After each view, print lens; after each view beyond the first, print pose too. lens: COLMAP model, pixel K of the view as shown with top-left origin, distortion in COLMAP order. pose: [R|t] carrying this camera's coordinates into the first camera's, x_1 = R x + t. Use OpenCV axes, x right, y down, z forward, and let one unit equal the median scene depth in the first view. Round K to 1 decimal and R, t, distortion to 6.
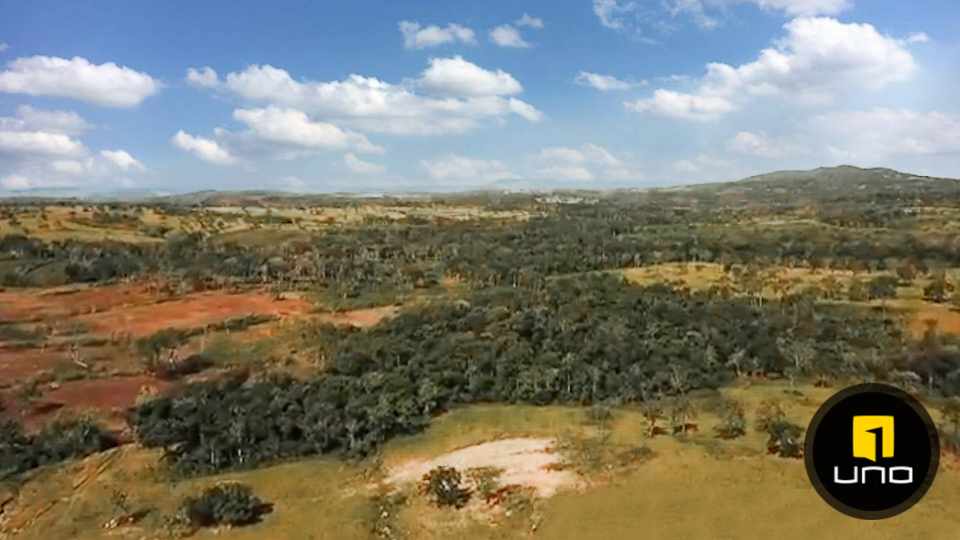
lens RADIAL K [[766.0, 0, 482.1], [0, 766.0, 267.0], [0, 0, 1]] dist [0.007436, -0.005159]
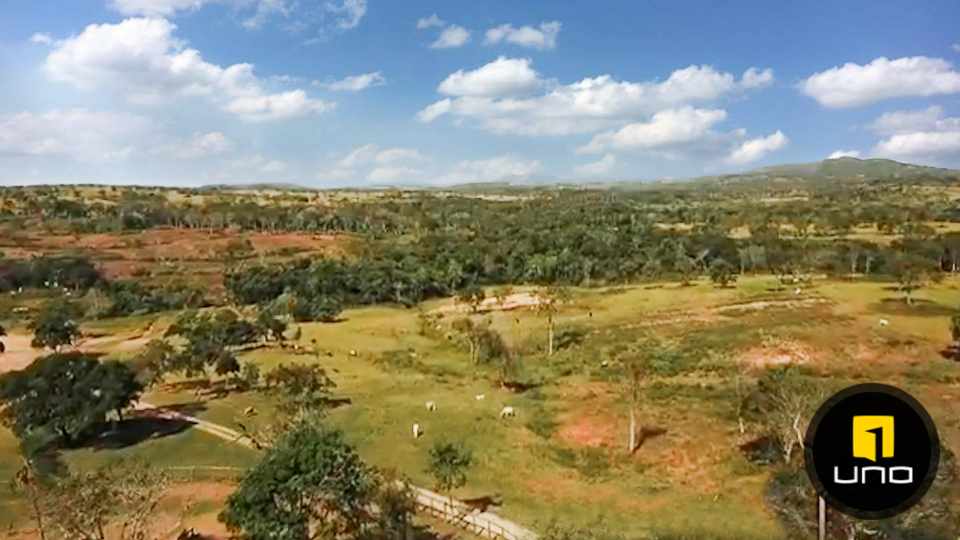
lens RADIAL K [[766.0, 0, 477.8], [0, 766.0, 273.2], [0, 0, 1]] dist [0.007436, -0.005159]
pose [[0.999909, 0.009178, -0.009879, -0.018310], [-0.009118, 0.999940, 0.006061, 0.150917], [0.009934, -0.005970, 0.999933, -0.262399]]
